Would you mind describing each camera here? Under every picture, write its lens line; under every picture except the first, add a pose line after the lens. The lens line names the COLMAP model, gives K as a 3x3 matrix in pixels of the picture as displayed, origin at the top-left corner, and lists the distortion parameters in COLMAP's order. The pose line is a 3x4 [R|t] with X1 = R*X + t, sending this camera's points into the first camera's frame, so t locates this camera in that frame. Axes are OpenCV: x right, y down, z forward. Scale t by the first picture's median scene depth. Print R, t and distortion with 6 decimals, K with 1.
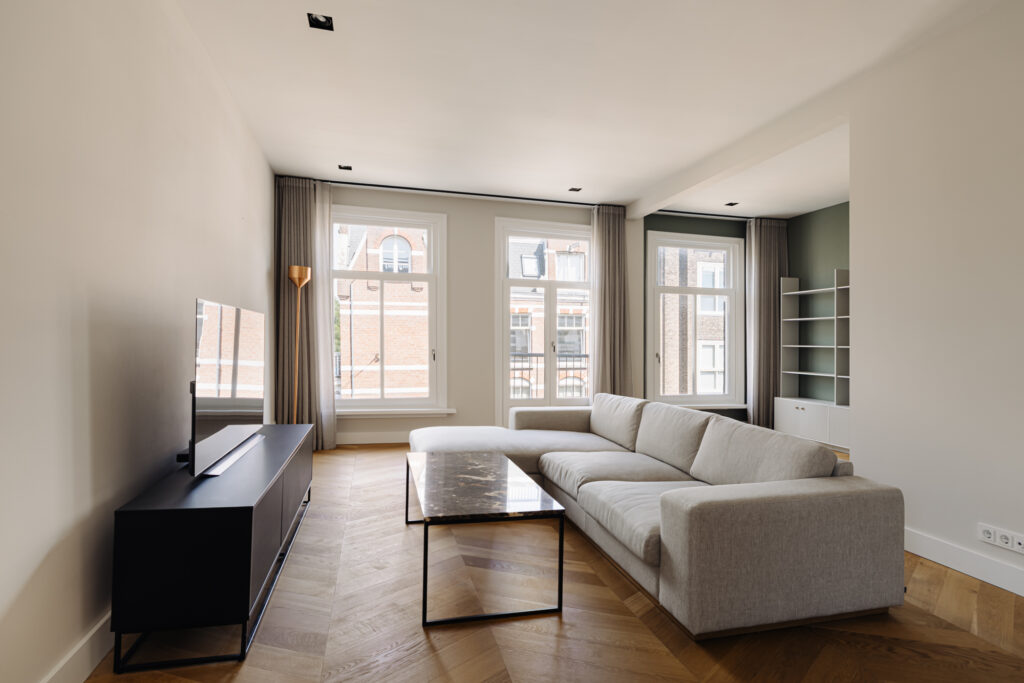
lens RADIAL K [[523.5, 0, 500.5], [0, 523.5, 365.9], [0, 0, 1]] dist [-0.001003, 0.000207]
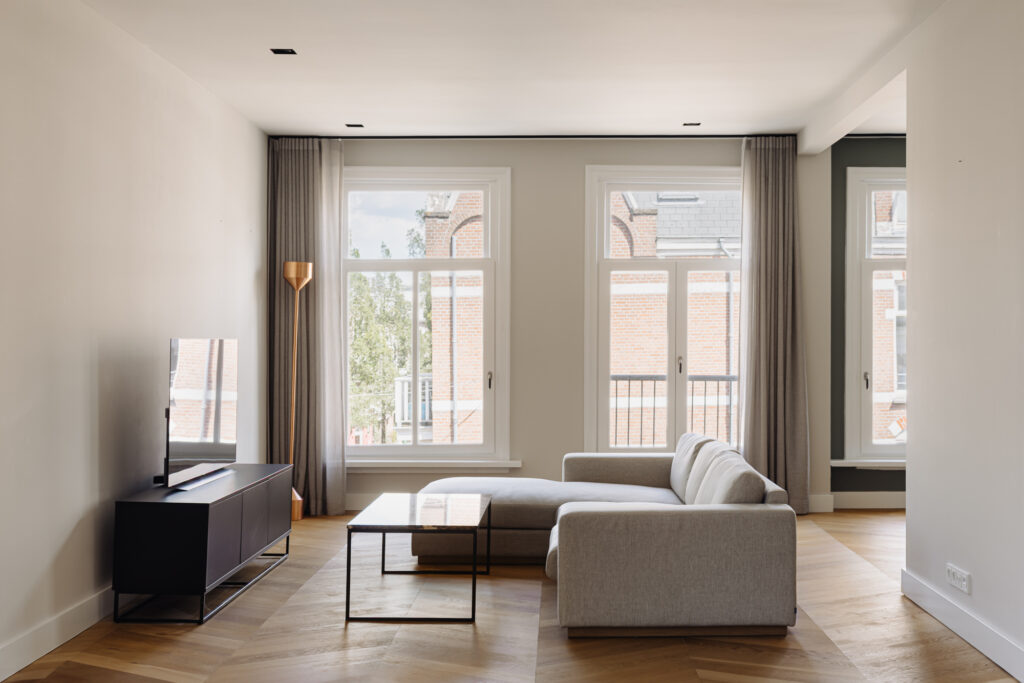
lens RADIAL K [[1317.5, 0, 515.3], [0, 1317.5, 342.2], [0, 0, 1]] dist [0.038875, 0.000000]
pose [[0.963462, -0.020289, -0.267076, 0.396658], [0.007957, 0.998855, -0.047176, 0.011066], [0.267727, 0.043327, 0.962520, -0.683005]]
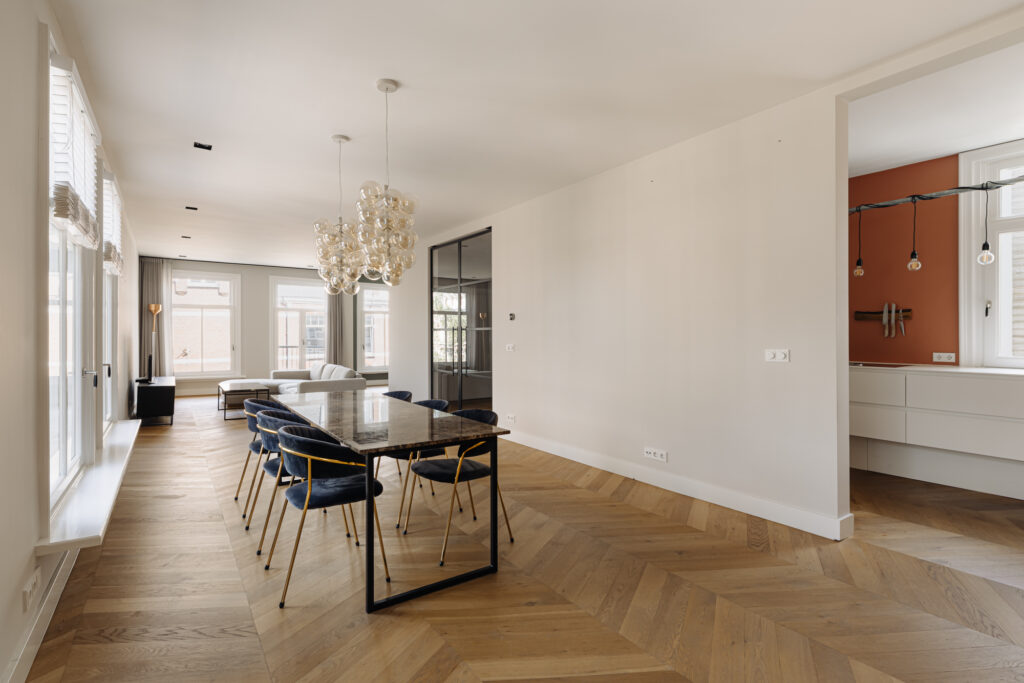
lens RADIAL K [[479.2, 0, 510.7], [0, 479.2, 333.4], [0, 0, 1]] dist [-0.013732, 0.001368]
pose [[0.932993, -0.014607, 0.359598, 0.219313], [0.029470, 0.998921, -0.035885, 0.023444], [-0.358686, 0.044078, 0.932417, -1.139786]]
